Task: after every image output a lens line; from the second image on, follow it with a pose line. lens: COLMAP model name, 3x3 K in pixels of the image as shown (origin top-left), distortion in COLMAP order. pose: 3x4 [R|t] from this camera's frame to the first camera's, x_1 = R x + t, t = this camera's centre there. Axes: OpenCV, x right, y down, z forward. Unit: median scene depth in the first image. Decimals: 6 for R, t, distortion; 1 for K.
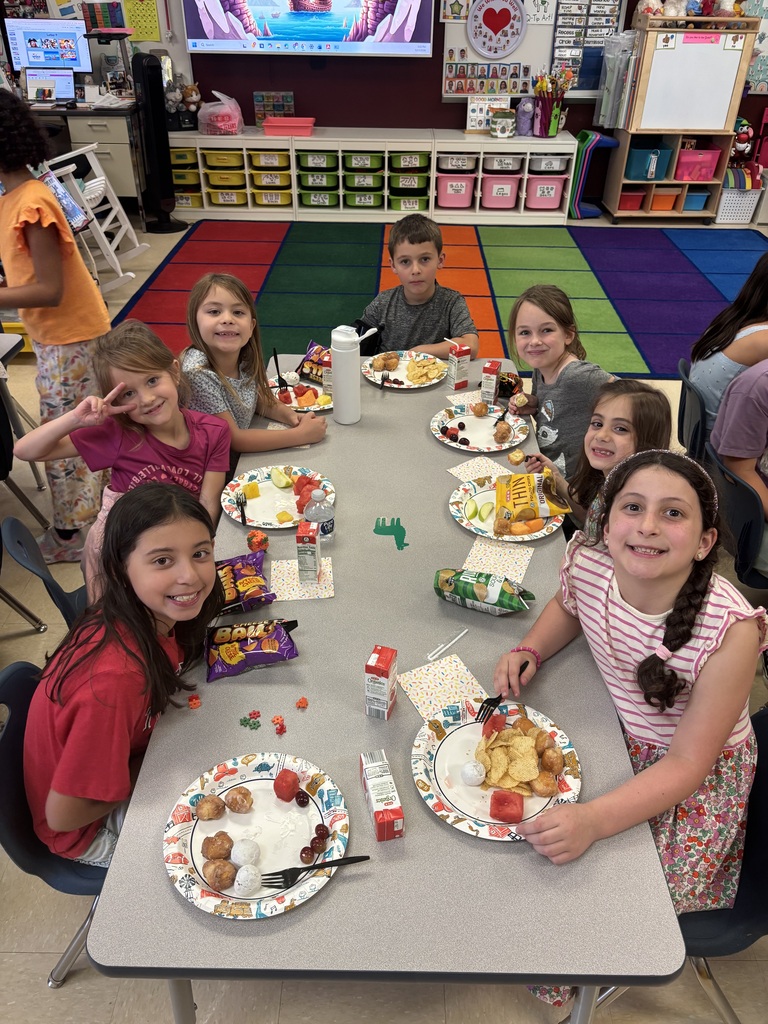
lens RADIAL K [[791.3, 0, 384.0], [0, 791.3, 512.0], [0, 0, 1]] dist [0.004615, -0.026182]
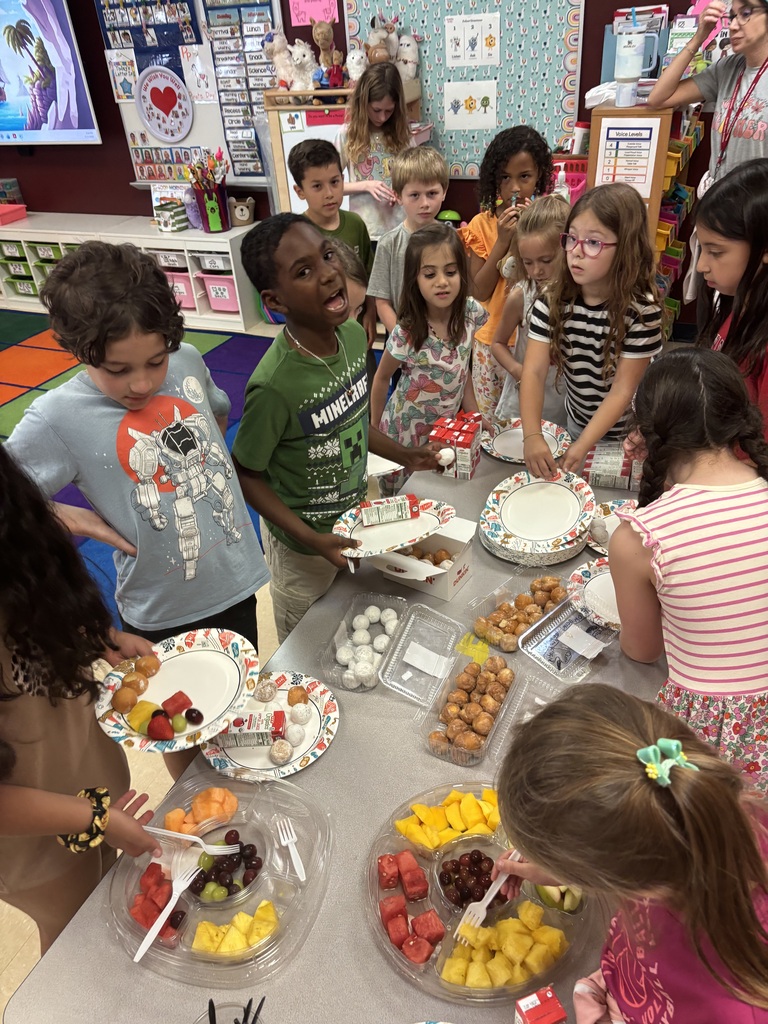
lens RADIAL K [[755.3, 0, 384.0], [0, 755.3, 512.0], [0, 0, 1]] dist [0.047473, -0.068455]
pose [[0.921712, 0.153751, -0.356100, 0.728307], [-0.155287, 0.987567, 0.024458, -0.220386], [0.355433, 0.032755, 0.934128, 0.297050]]
